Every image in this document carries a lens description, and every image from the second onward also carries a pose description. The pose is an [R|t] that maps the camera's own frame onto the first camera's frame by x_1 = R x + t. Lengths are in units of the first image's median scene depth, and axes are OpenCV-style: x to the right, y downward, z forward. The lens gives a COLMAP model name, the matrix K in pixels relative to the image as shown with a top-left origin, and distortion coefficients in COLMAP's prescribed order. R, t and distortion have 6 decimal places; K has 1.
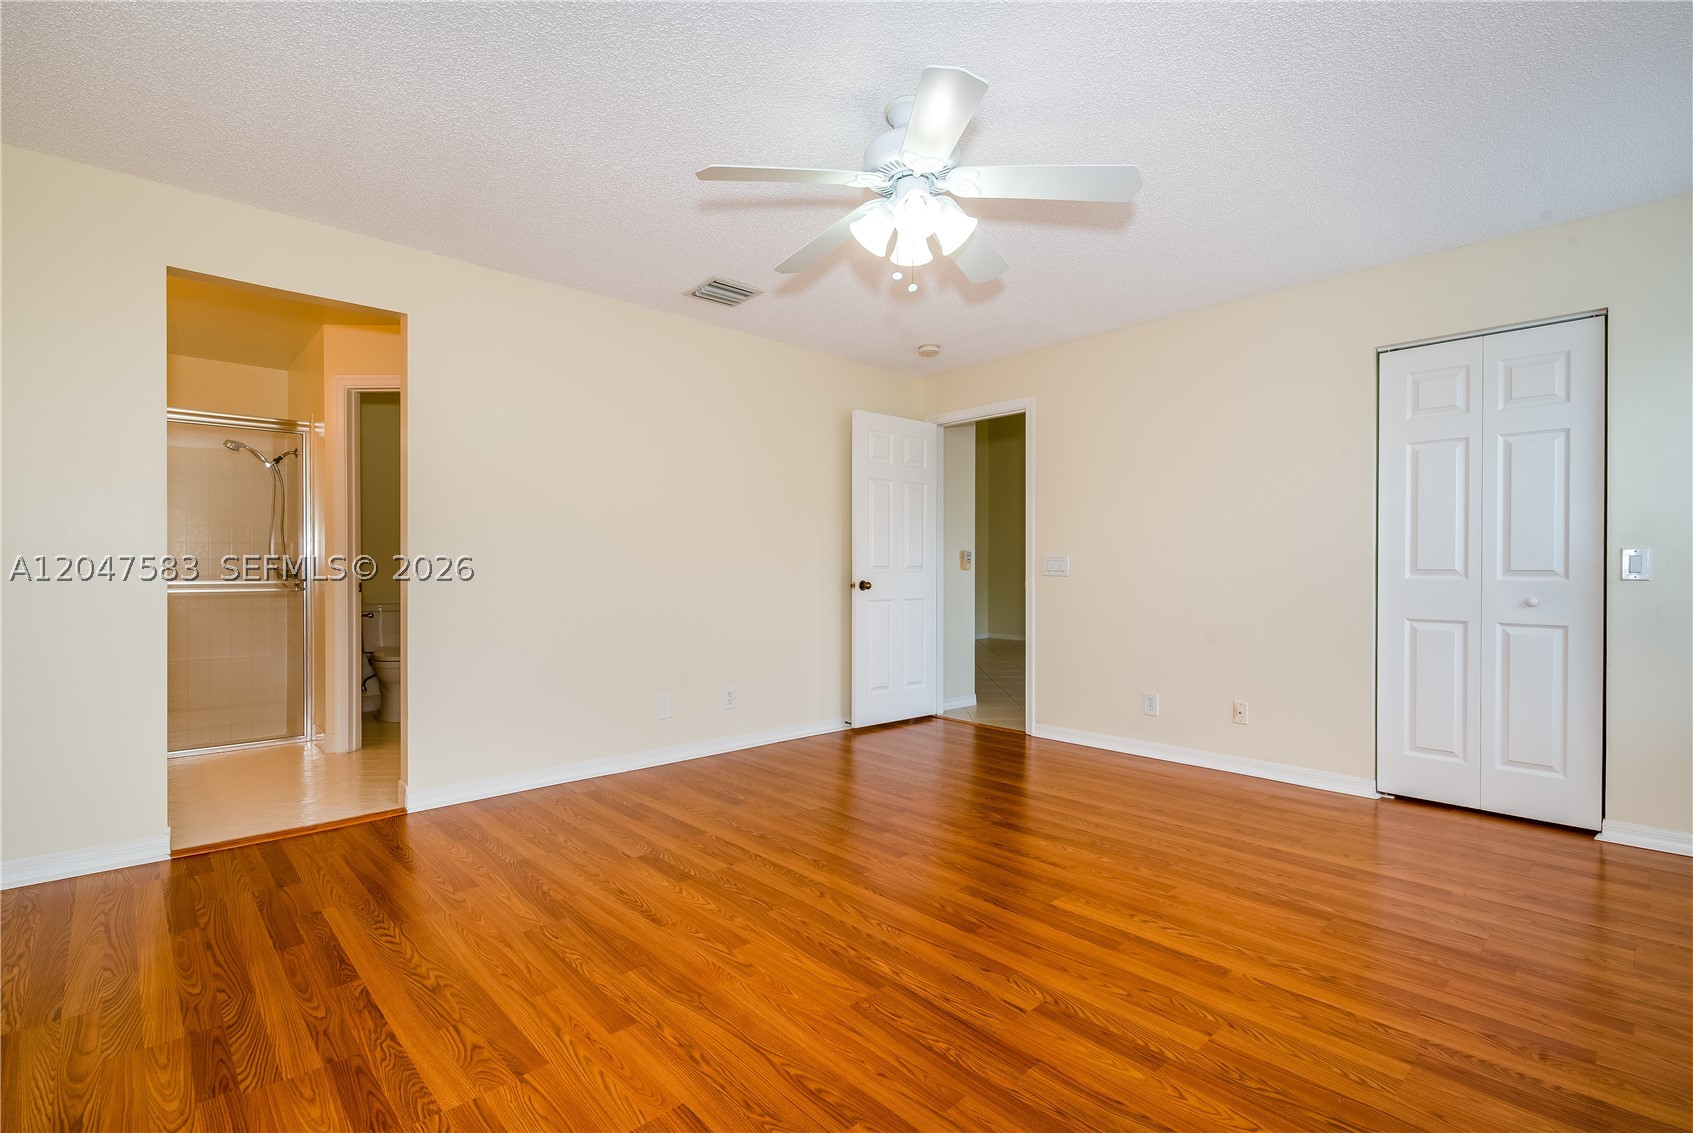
lens RADIAL K [[761.1, 0, 854.6], [0, 761.1, 513.9], [0, 0, 1]] dist [0.000972, -0.000075]
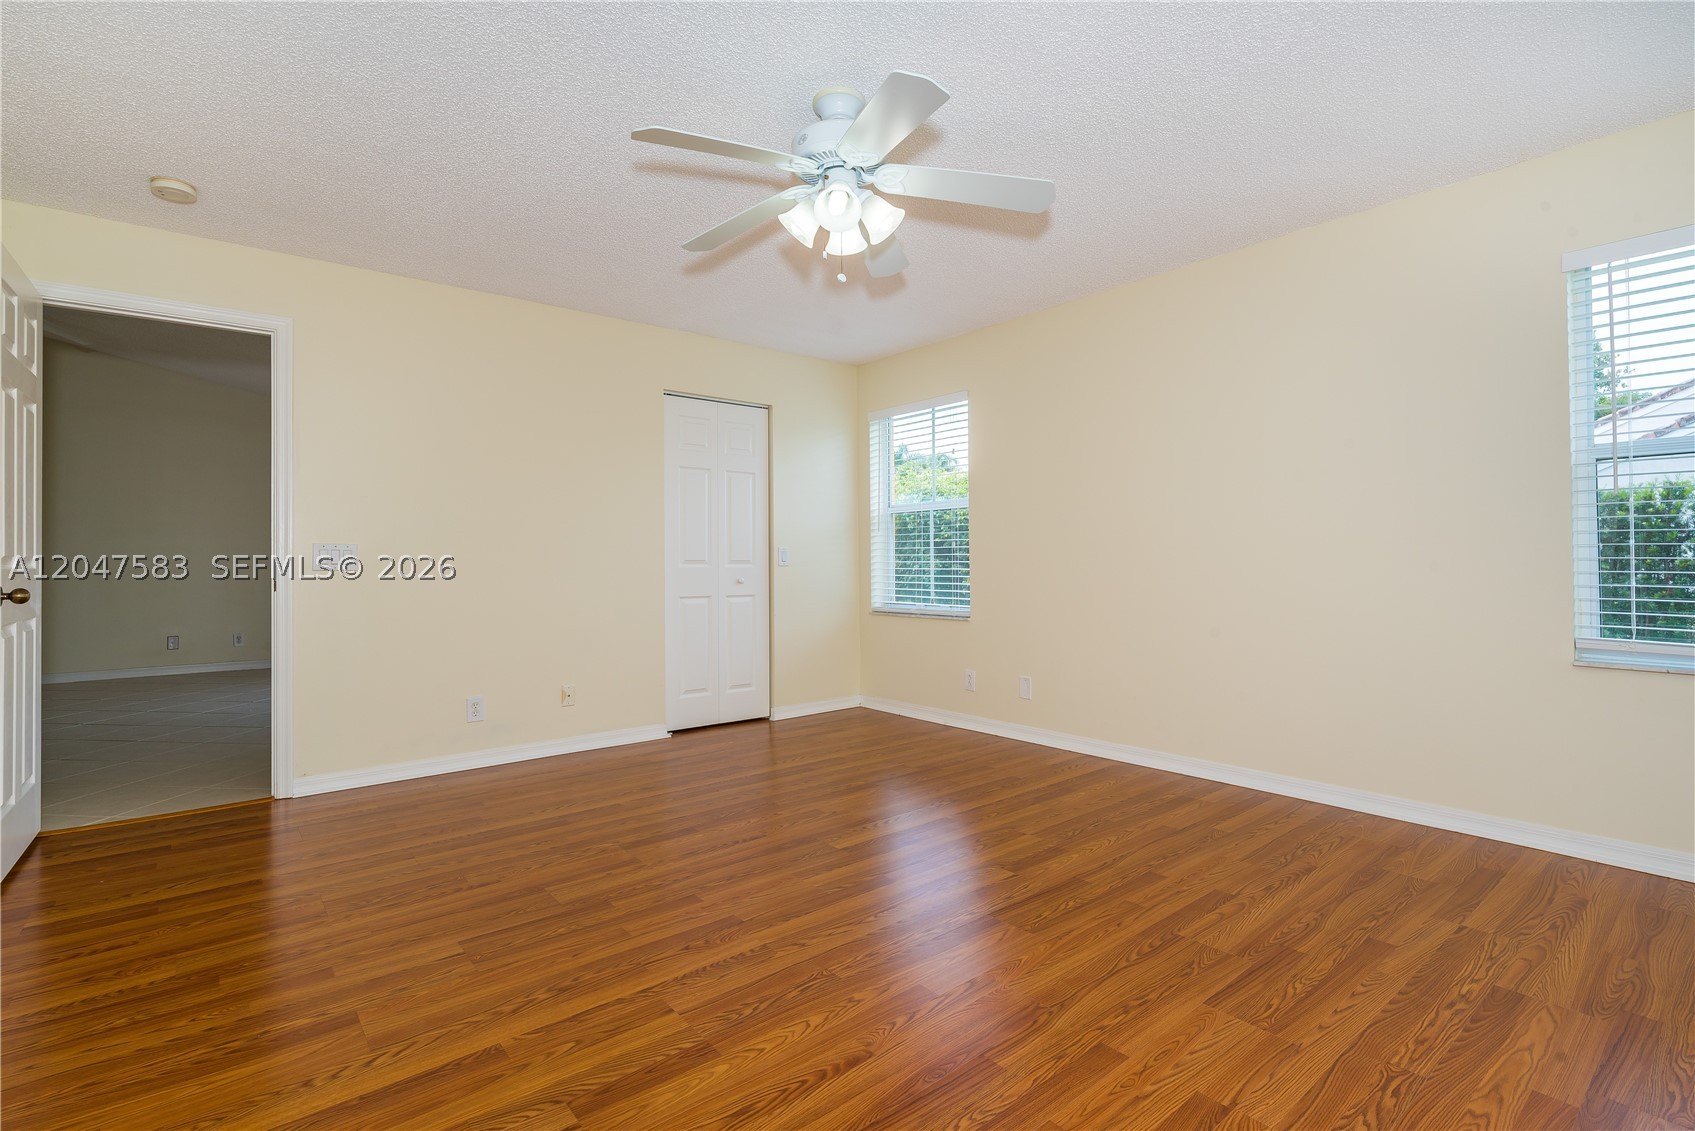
lens RADIAL K [[759.0, 0, 847.5], [0, 759.0, 565.5], [0, 0, 1]] dist [0.000420, -0.000306]
pose [[0.097197, -0.008132, 0.995232, -0.862948], [-0.065774, 0.997728, 0.014576, 0.059833], [-0.993089, -0.066877, 0.096441, 0.873605]]
